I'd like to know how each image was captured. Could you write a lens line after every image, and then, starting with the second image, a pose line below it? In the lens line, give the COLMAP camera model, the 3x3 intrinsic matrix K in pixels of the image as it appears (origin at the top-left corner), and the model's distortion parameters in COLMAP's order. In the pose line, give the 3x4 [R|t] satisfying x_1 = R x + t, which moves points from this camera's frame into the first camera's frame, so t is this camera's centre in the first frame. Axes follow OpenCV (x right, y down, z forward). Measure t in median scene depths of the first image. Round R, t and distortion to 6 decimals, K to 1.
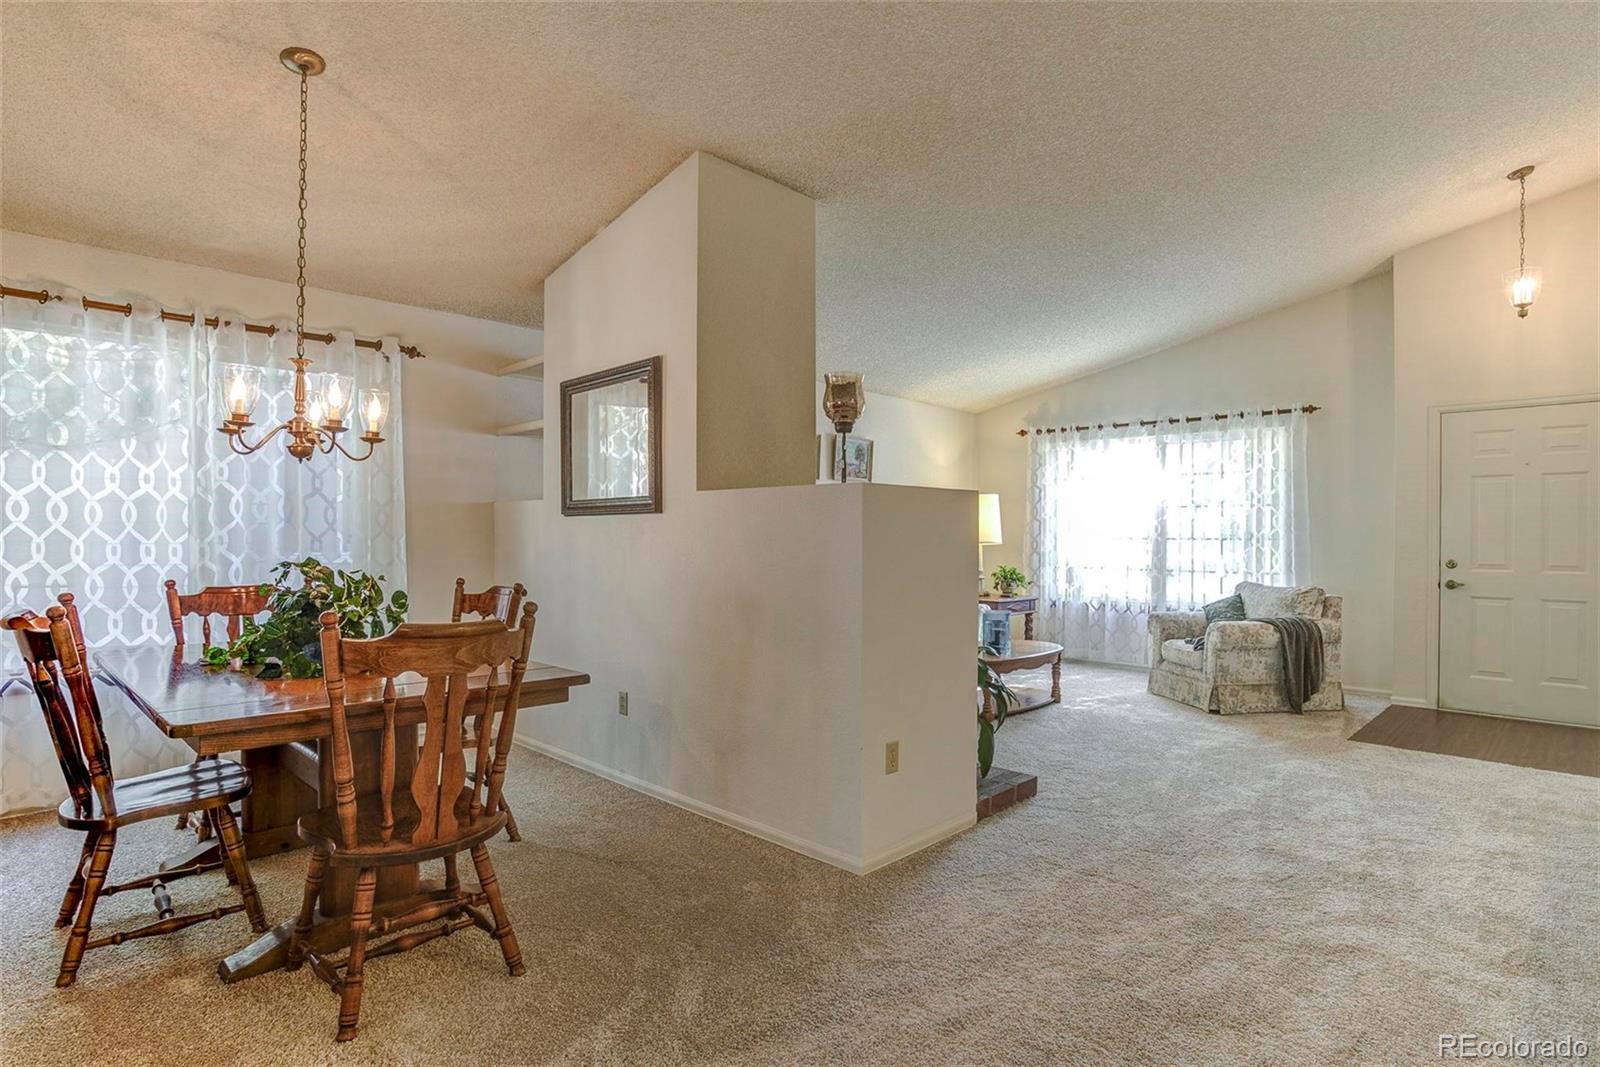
lens RADIAL K [[830.7, 0, 848.2], [0, 830.7, 534.5], [0, 0, 1]] dist [-0.045938, 0.021995]
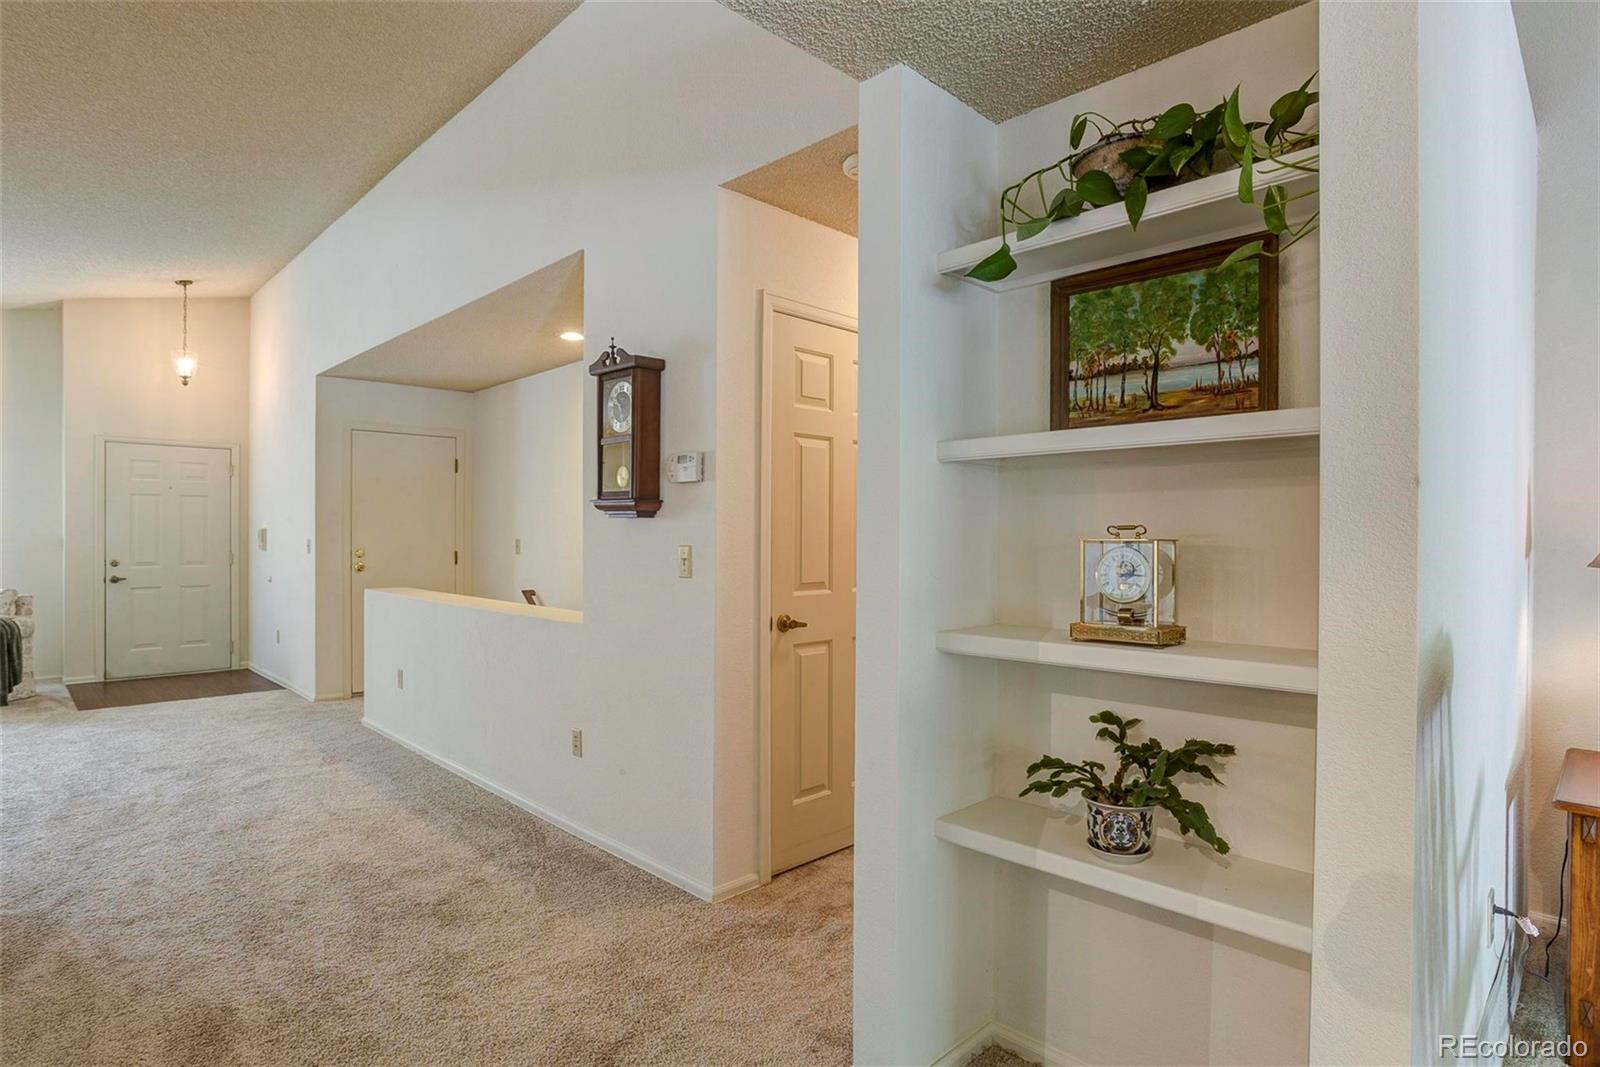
lens RADIAL K [[831.3, 0, 795.9], [0, 831.3, 538.4], [0, 0, 1]] dist [-0.005668, 0.000065]
pose [[0.029761, -0.009606, 0.999511, -0.522686], [-0.004175, 0.999944, 0.009735, -0.019401], [-0.999548, -0.004463, 0.029719, -0.091747]]
